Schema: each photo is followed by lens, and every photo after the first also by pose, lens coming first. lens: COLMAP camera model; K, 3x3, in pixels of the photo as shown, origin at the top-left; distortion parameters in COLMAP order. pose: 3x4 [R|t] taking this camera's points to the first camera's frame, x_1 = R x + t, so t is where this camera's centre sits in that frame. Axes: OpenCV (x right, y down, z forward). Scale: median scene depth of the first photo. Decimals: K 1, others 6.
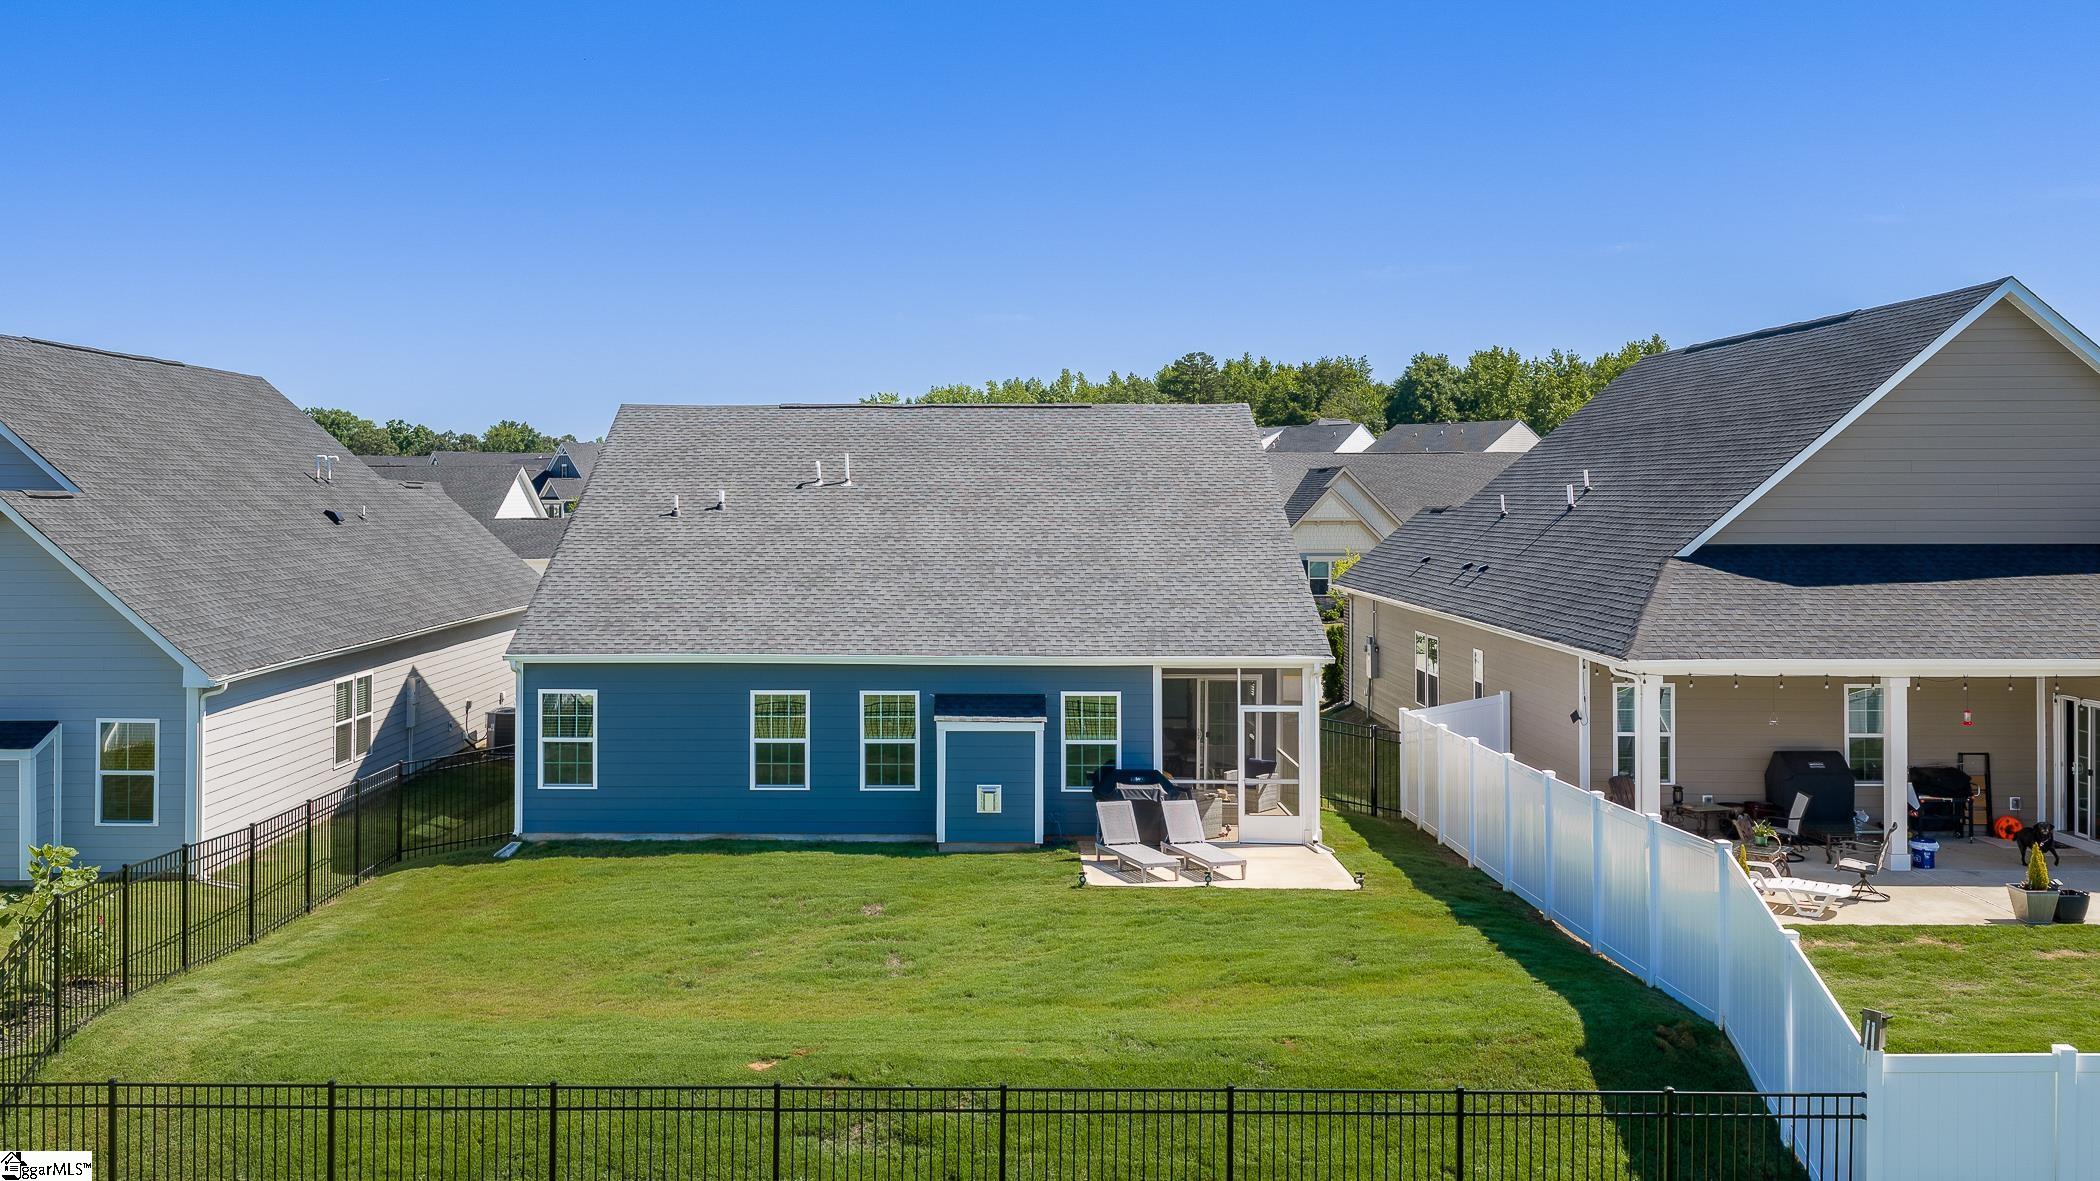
lens RADIAL K [[1664.1, 0, 1073.3], [0, 1664.1, 664.1], [0, 0, 1]] dist [0.026303, -0.056902]
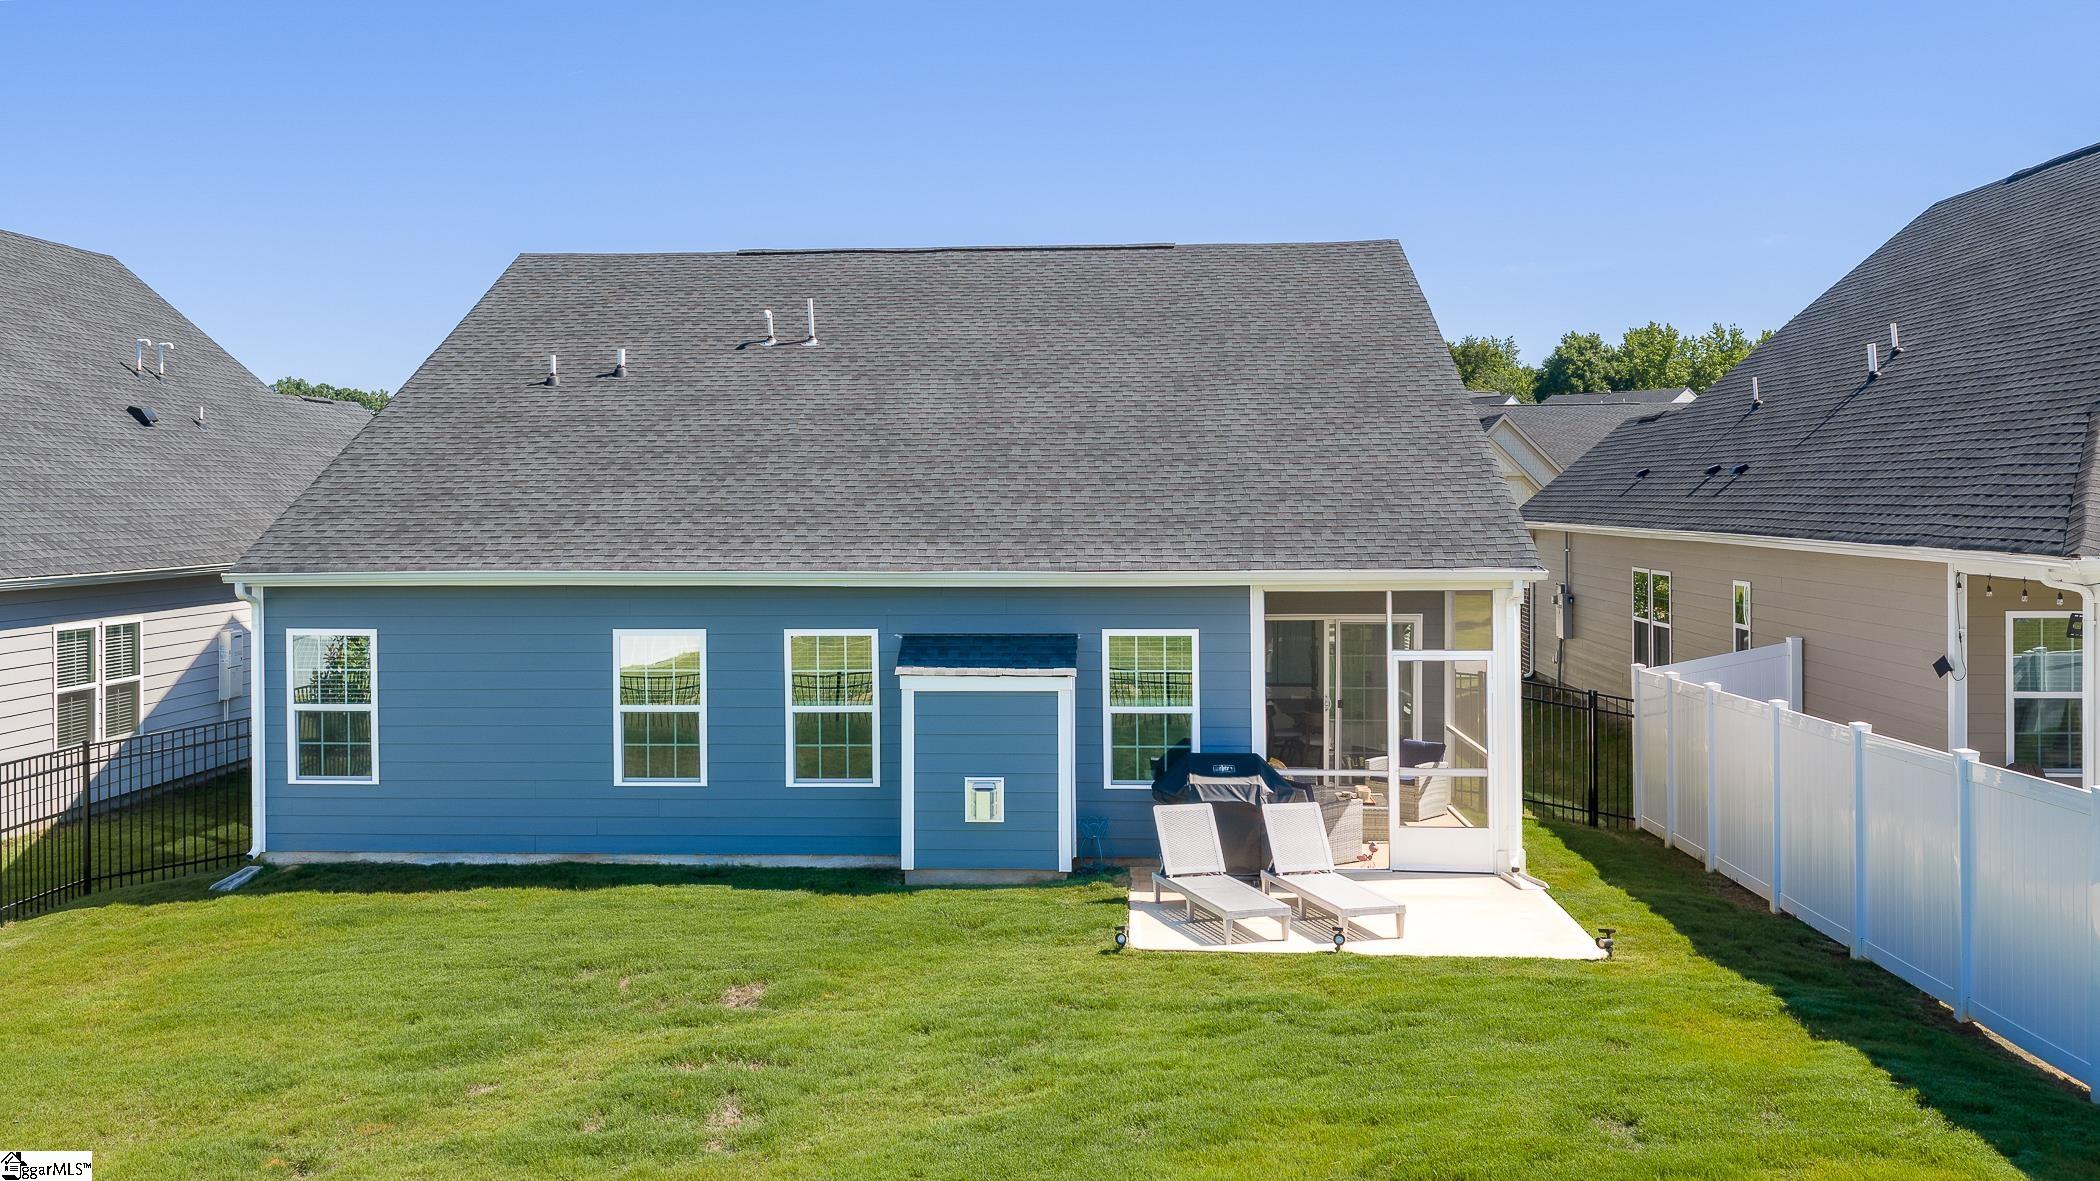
lens RADIAL K [[1664.1, 0, 1073.3], [0, 1664.1, 664.1], [0, 0, 1]] dist [0.026303, -0.056902]
pose [[0.996551, -0.005885, -0.082776, 0.033611], [0.005931, 0.999982, 0.000314, 0.029398], [0.082773, -0.000804, 0.996568, 0.373221]]
